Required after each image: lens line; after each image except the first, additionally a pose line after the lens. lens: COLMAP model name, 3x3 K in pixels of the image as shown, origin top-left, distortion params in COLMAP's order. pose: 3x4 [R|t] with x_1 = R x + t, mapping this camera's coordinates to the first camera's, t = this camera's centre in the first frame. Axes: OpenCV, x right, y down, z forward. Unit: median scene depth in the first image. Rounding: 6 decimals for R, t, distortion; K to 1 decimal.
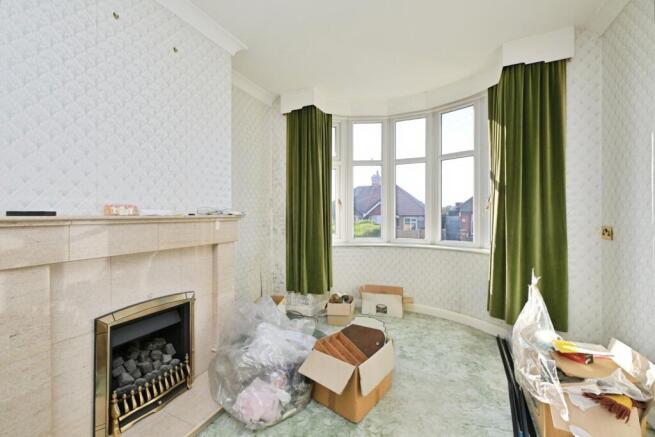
lens RADIAL K [[277.0, 0, 327.1], [0, 277.0, 212.1], [0, 0, 1]] dist [0.000121, 0.000218]
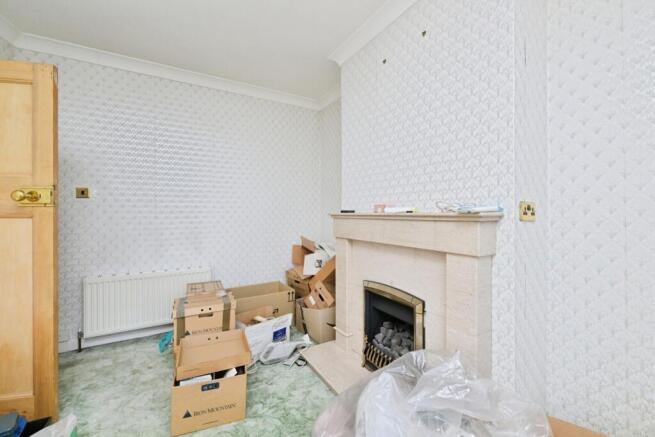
lens RADIAL K [[277.0, 0, 327.1], [0, 277.0, 212.1], [0, 0, 1]] dist [0.000121, 0.000218]
pose [[-0.546748, 0.001959, -0.837295, 0.528822], [0.006786, 0.999975, -0.002092, 0.009119], [0.837270, -0.006826, -0.546748, 1.518718]]
